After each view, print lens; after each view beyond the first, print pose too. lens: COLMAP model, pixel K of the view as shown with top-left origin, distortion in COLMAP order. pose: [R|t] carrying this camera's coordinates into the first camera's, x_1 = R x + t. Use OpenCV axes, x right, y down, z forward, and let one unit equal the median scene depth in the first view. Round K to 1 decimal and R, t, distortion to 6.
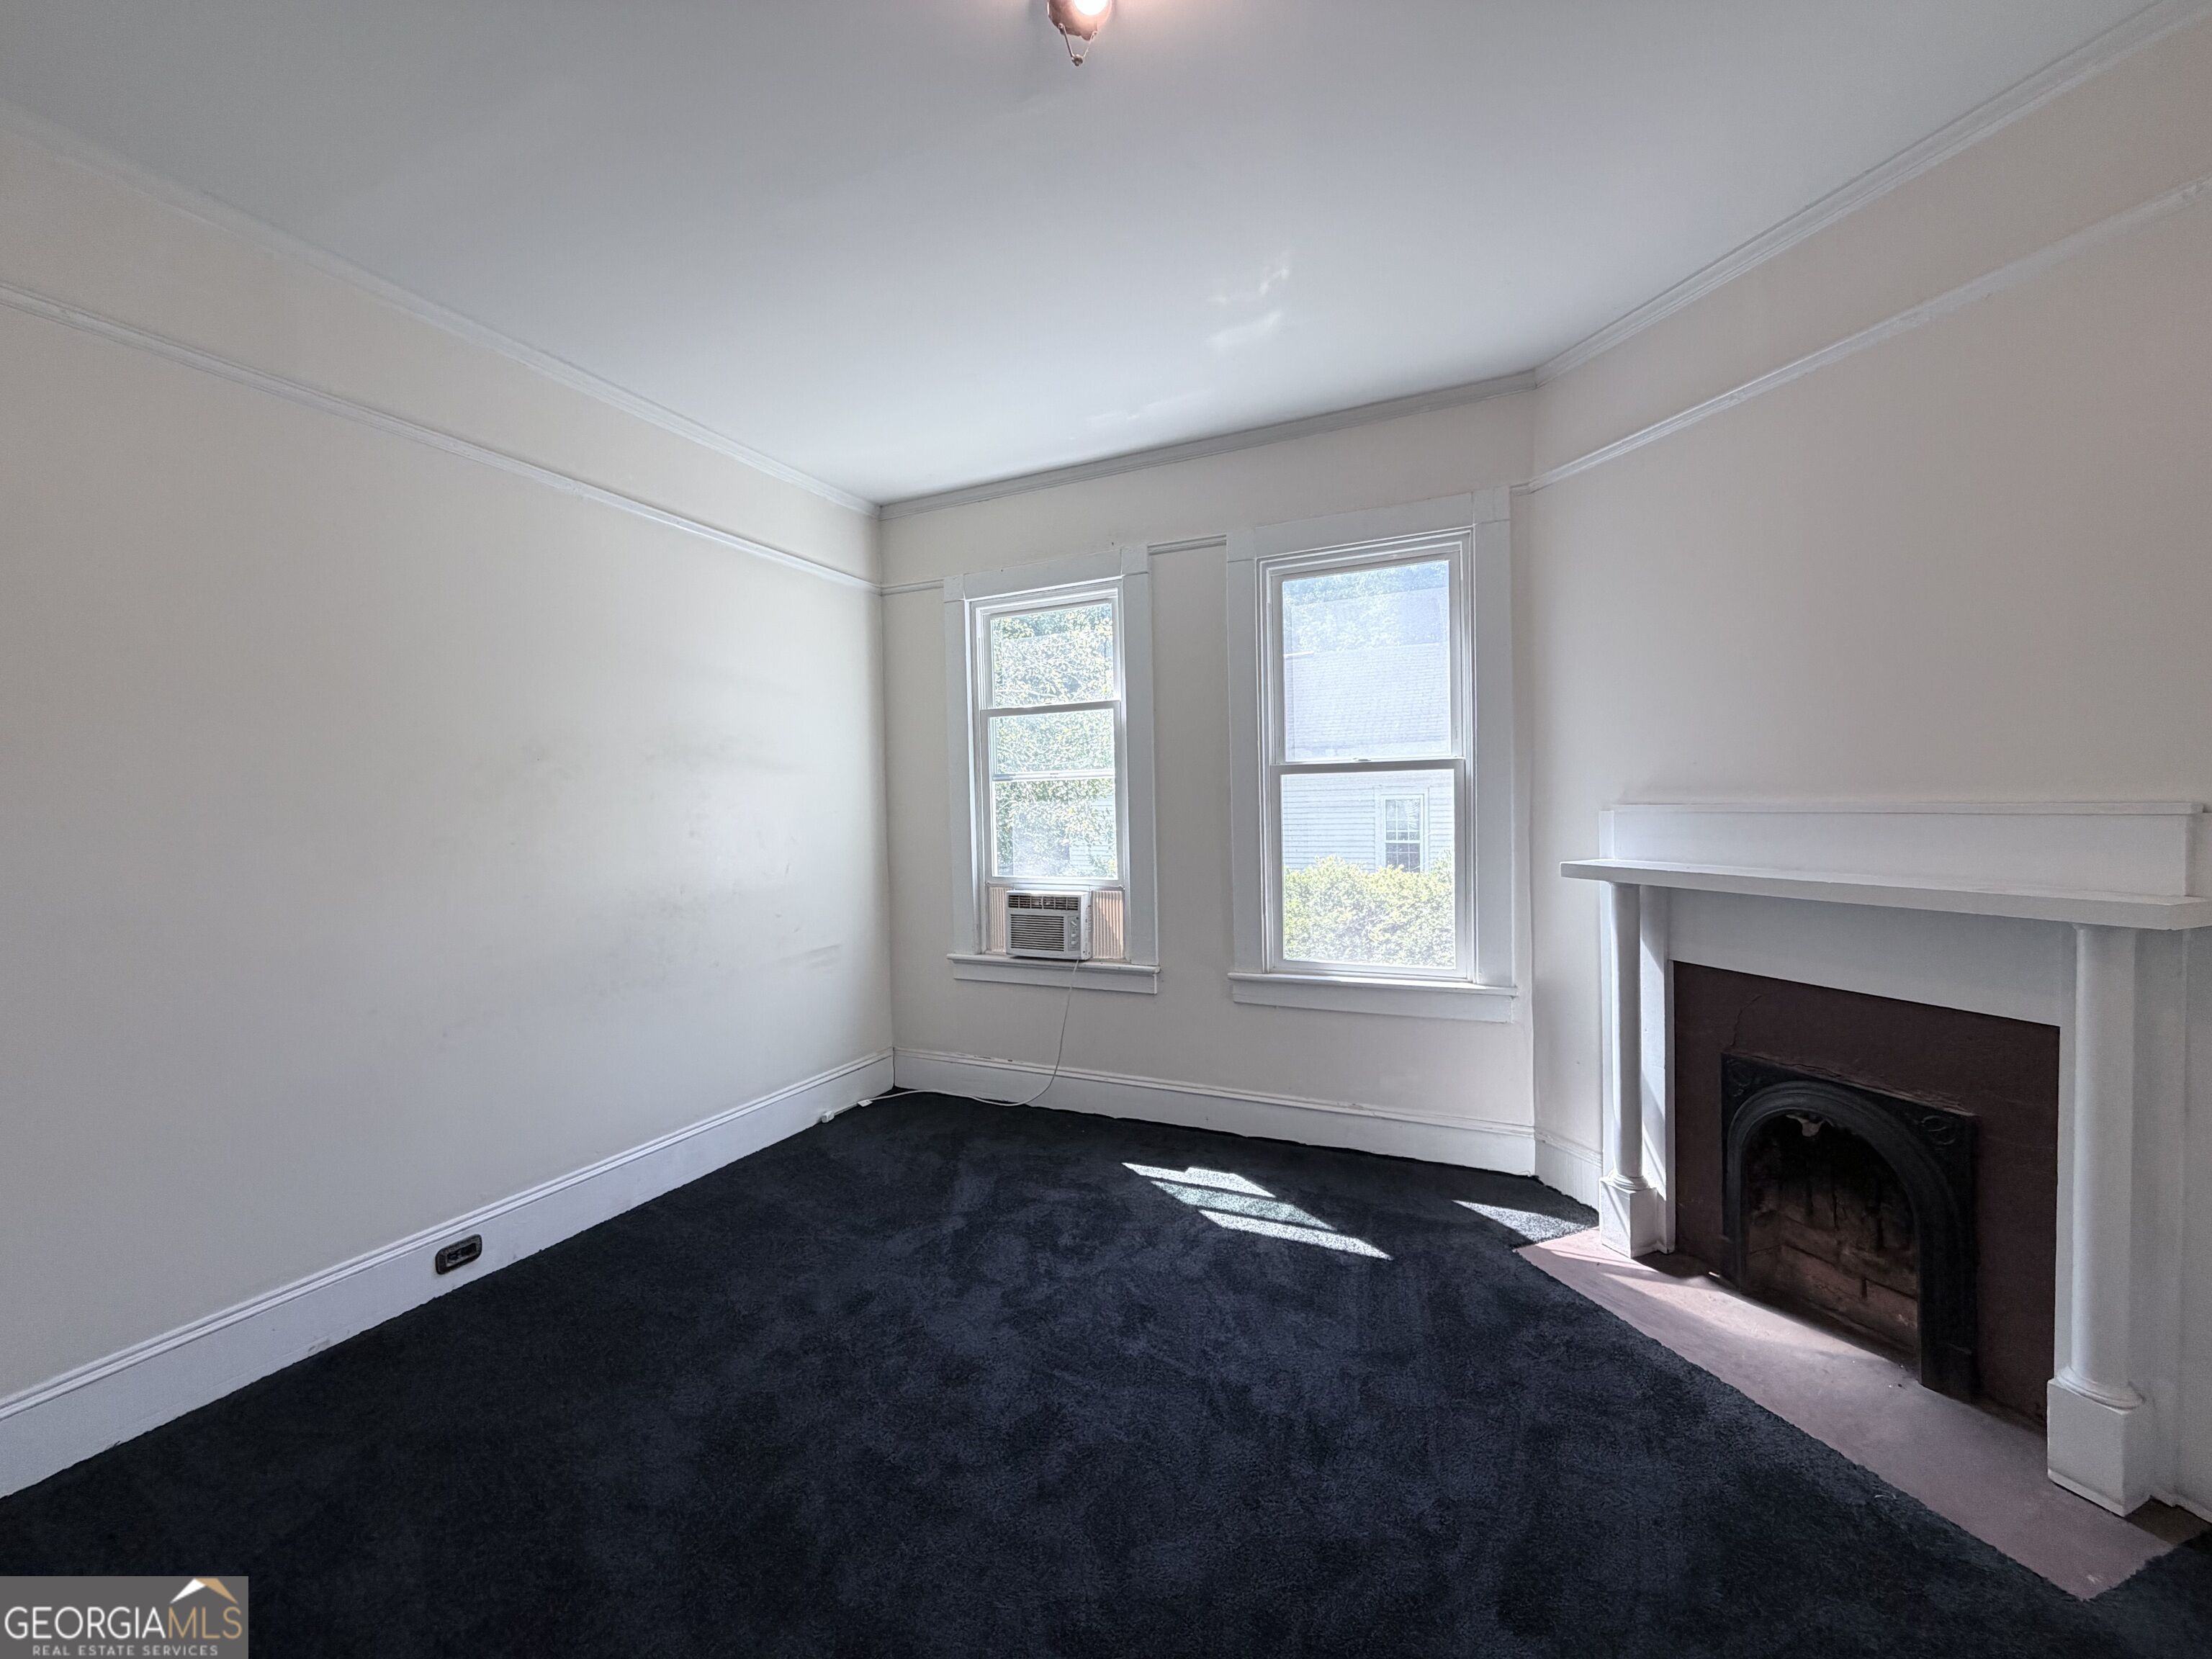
lens RADIAL K [[893.0, 0, 1104.9], [0, 893.0, 840.8], [0, 0, 1]] dist [-0.000170, -0.000120]
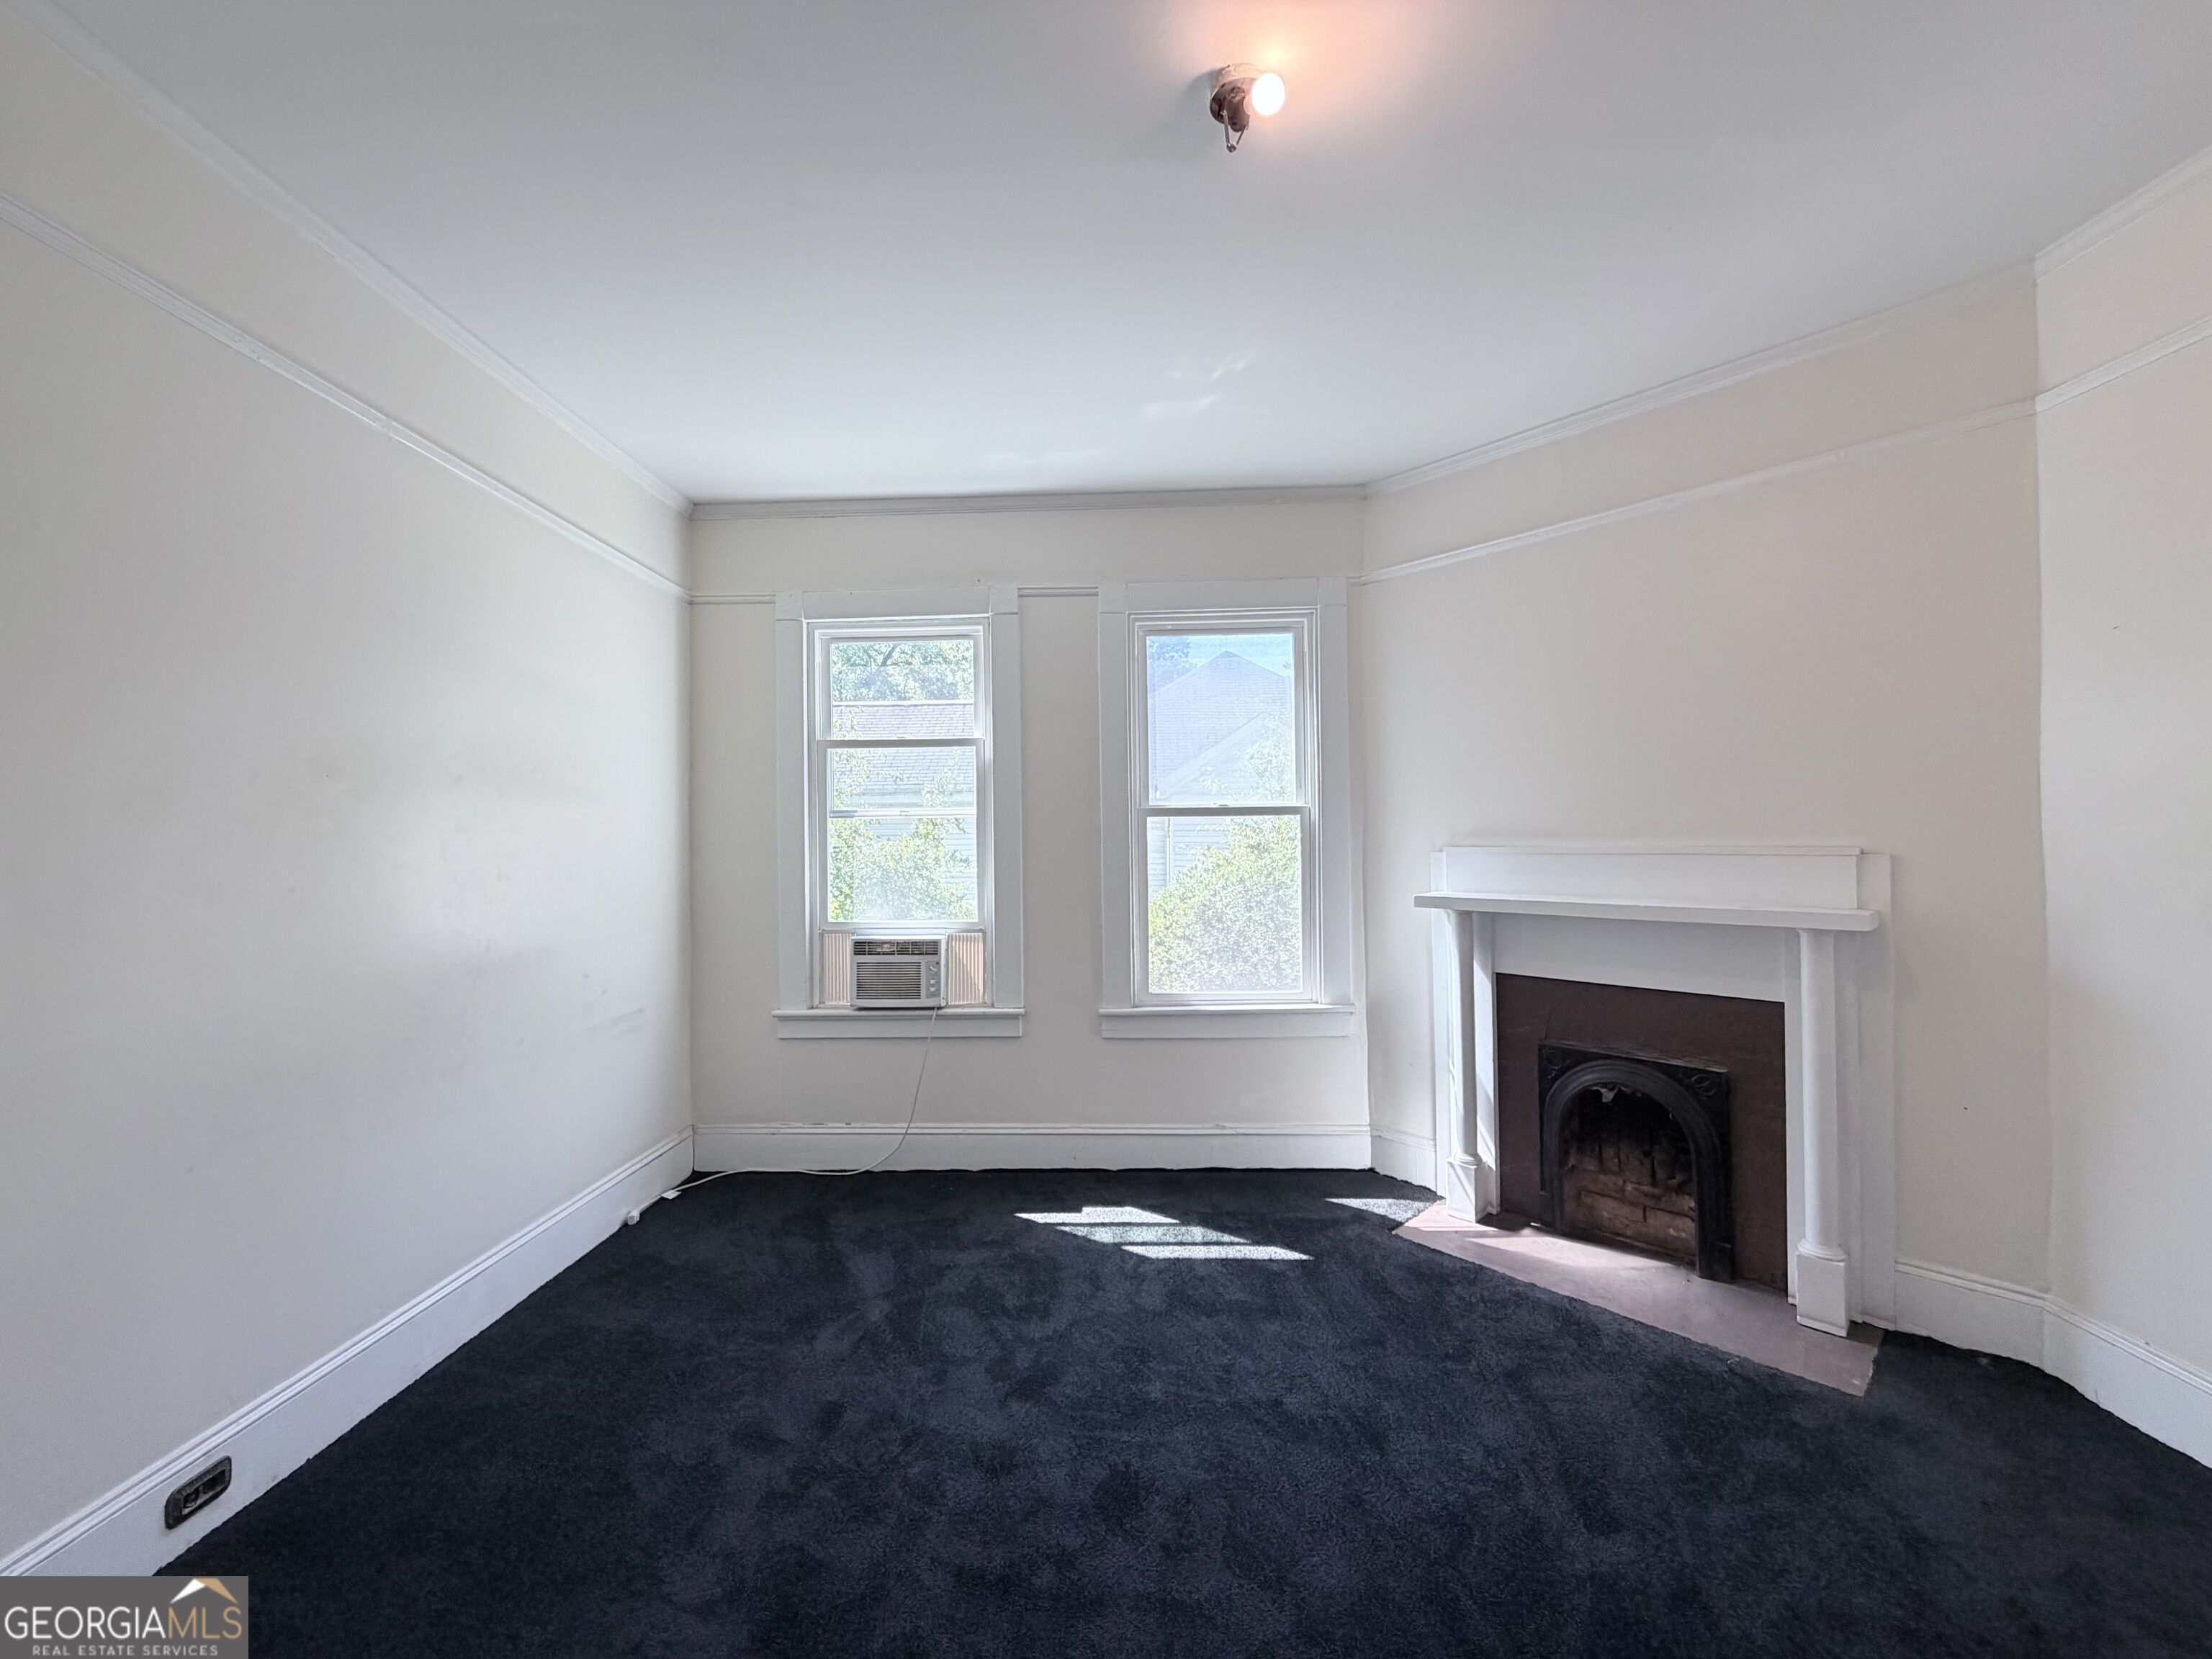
lens RADIAL K [[893.0, 0, 1101.9], [0, 893.0, 840.1], [0, 0, 1]] dist [-0.000170, -0.000120]
pose [[0.916893, 0.009761, 0.399013, -0.328352], [0.009613, 0.998871, -0.046527, 0.002295], [-0.399017, 0.046496, 0.915764, 0.066632]]
